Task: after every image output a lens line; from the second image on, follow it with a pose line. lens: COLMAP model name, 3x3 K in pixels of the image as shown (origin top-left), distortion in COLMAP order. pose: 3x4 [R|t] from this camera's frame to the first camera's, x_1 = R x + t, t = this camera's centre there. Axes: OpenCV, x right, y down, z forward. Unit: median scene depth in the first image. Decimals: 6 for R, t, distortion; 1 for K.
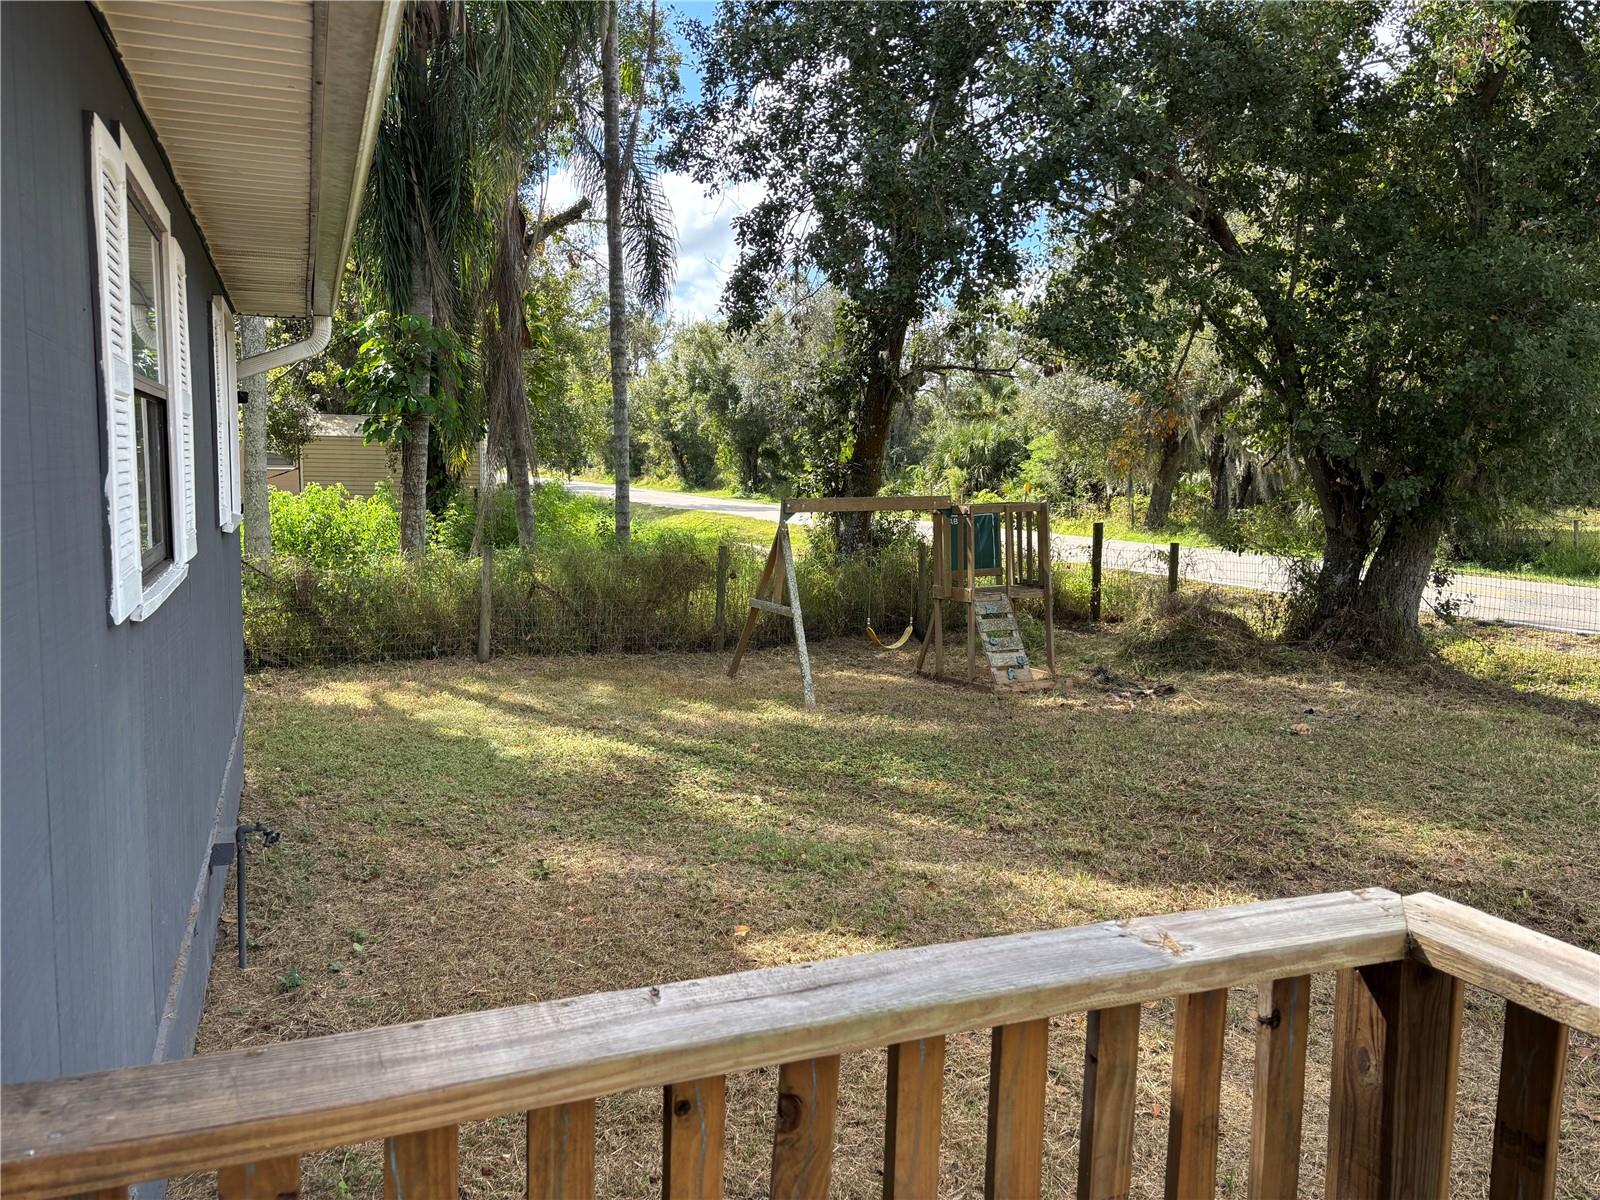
lens RADIAL K [[1215.3, 0, 796.5], [0, 1215.3, 602.7], [0, 0, 1]] dist [0.070155, -0.075009]
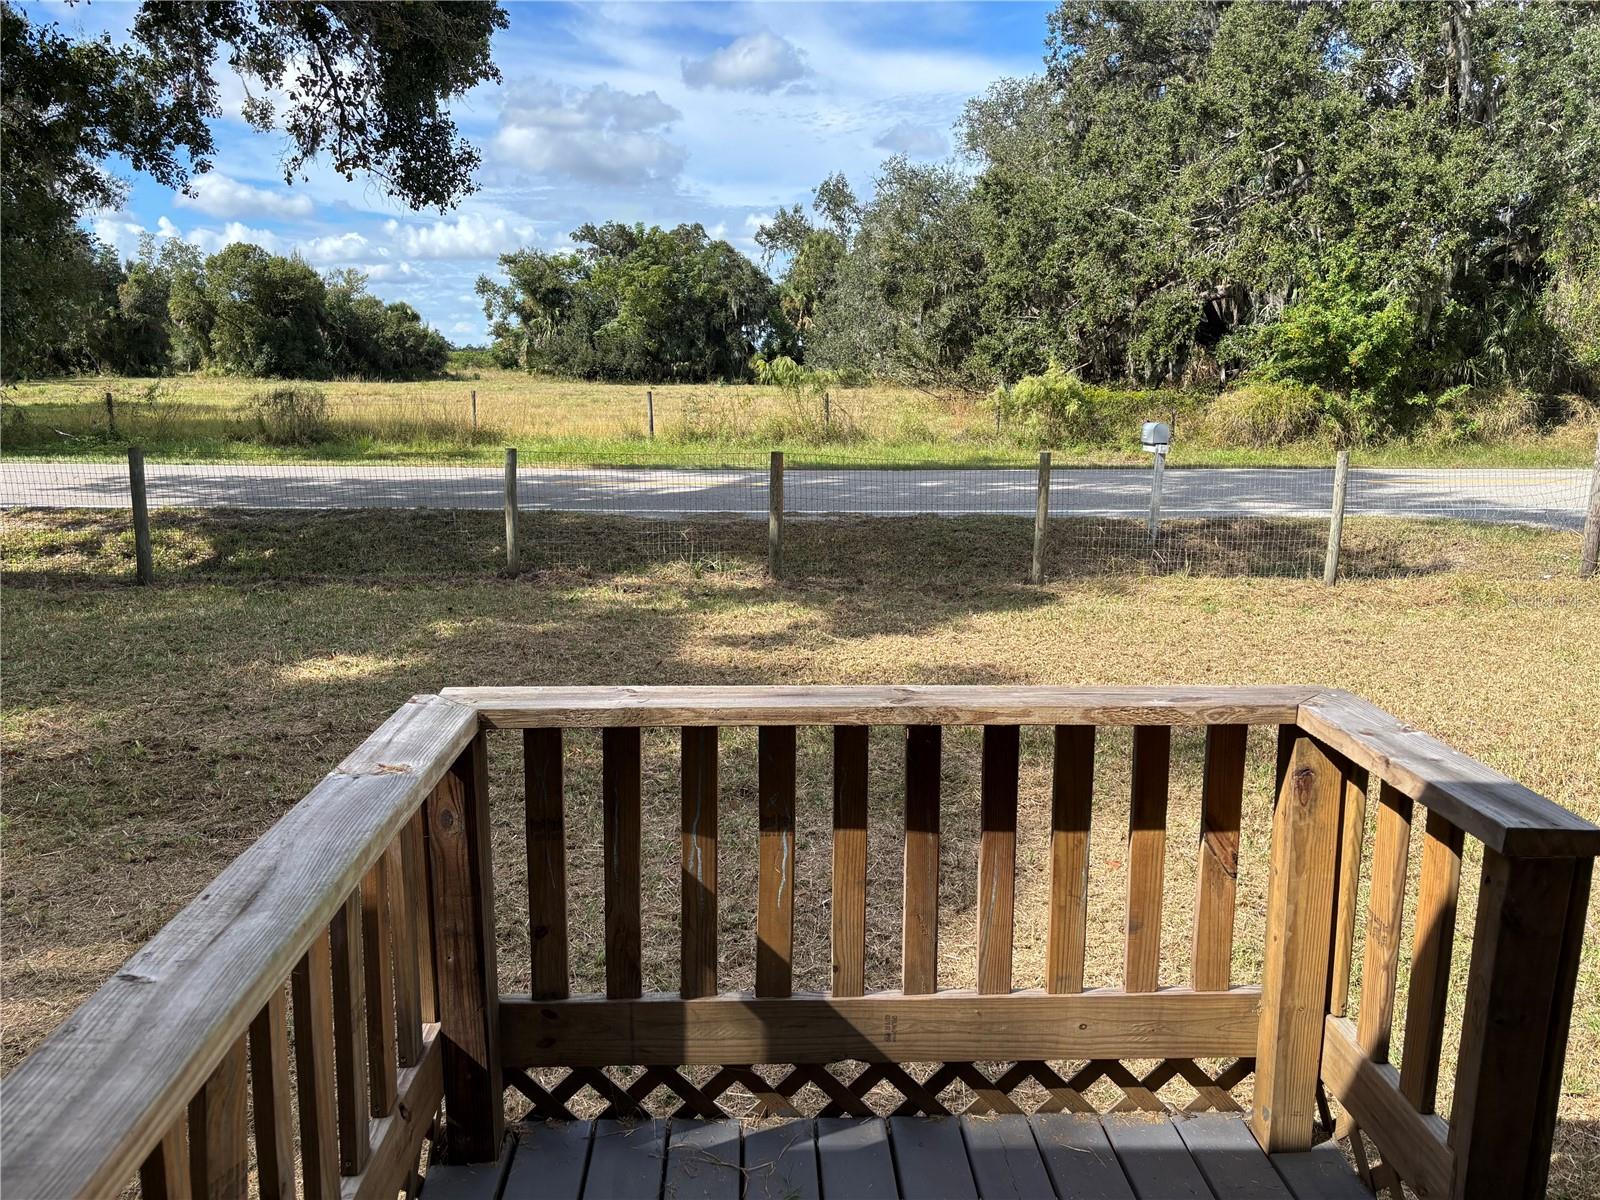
lens RADIAL K [[1215.3, 0, 797.7], [0, 1215.3, 598.9], [0, 0, 1]] dist [0.070155, -0.075009]
pose [[0.327386, -0.181546, 0.927286, -0.655394], [0.090352, 0.982886, 0.160532, -0.045152], [-0.940561, 0.031226, 0.338187, 0.207320]]
